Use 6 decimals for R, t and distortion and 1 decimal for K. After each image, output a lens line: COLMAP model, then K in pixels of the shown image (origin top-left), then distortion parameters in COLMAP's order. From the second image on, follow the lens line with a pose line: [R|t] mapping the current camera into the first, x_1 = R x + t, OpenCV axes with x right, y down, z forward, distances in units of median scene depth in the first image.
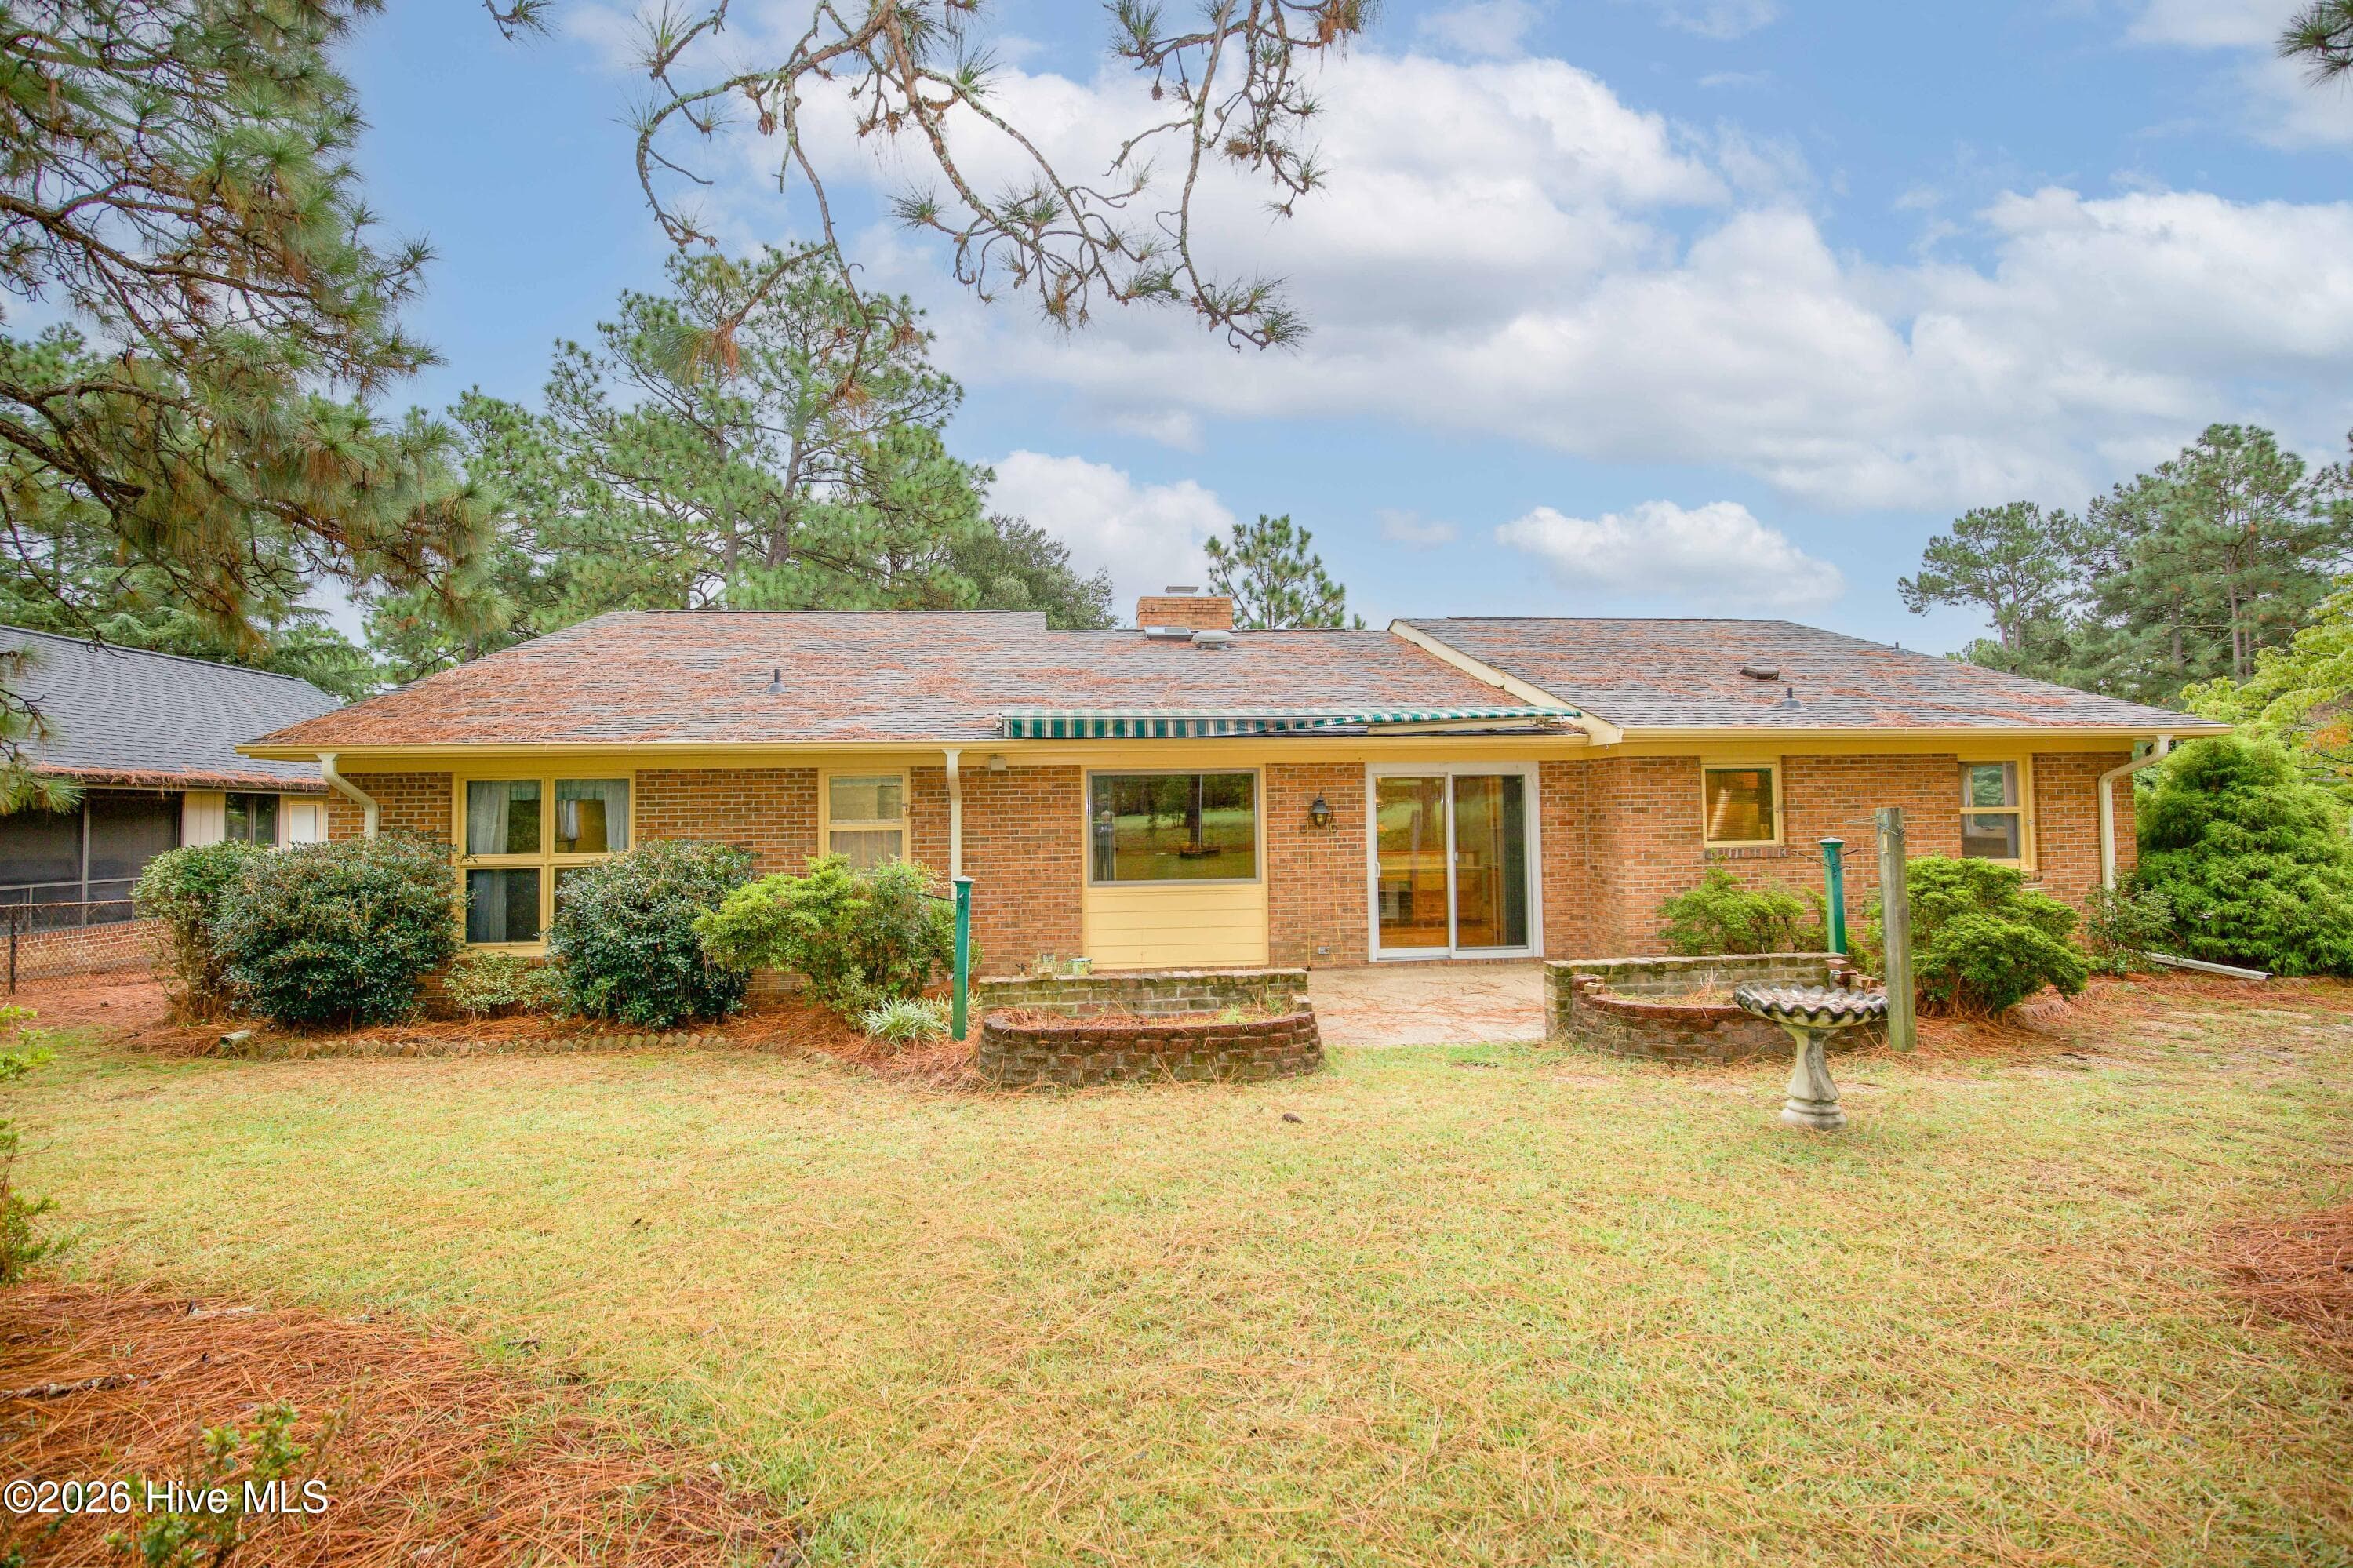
lens RADIAL K [[1113.4, 0, 1180.8], [0, 1113.4, 745.5], [0, 0, 1]] dist [-0.015623, 0.000886]
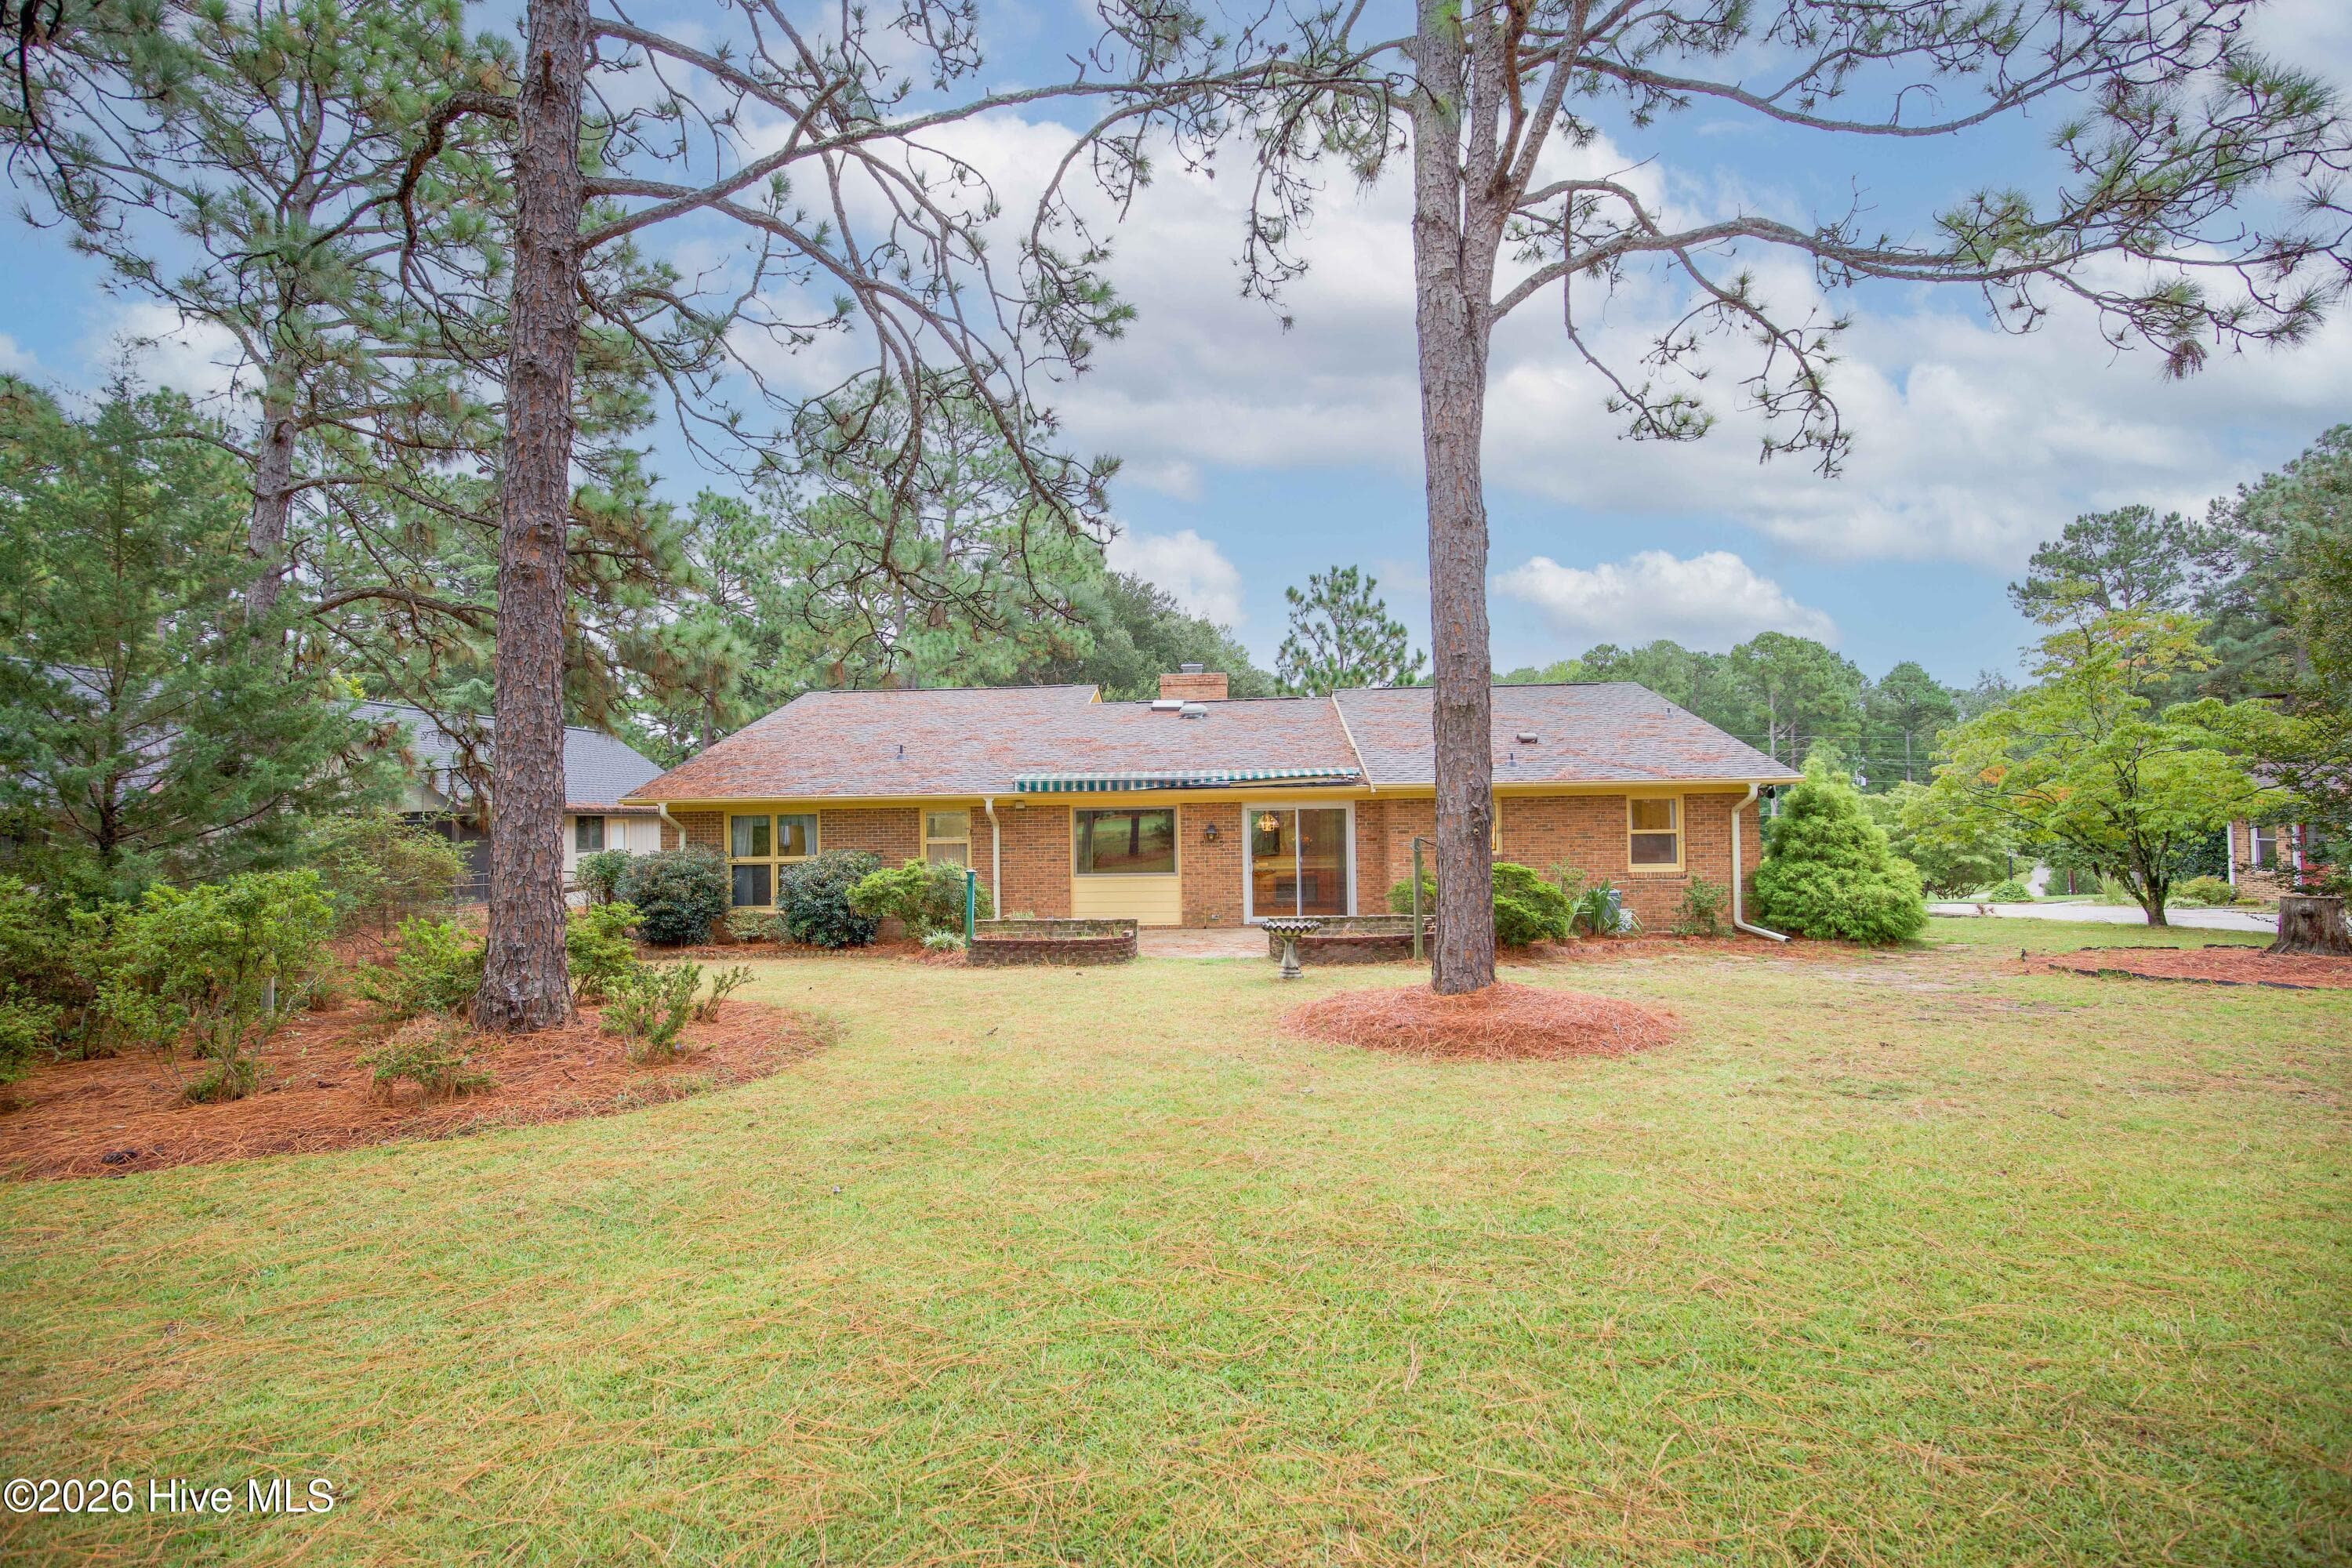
lens RADIAL K [[1058.0, 0, 1176.0], [0, 1058.0, 784.0], [0, 0, 1]] dist [-0.001985, -0.000051]
pose [[0.988814, -0.005921, -0.149036, 0.321863], [0.010800, 0.999431, 0.031946, -0.065942], [0.148763, -0.033198, 0.988316, -0.581565]]
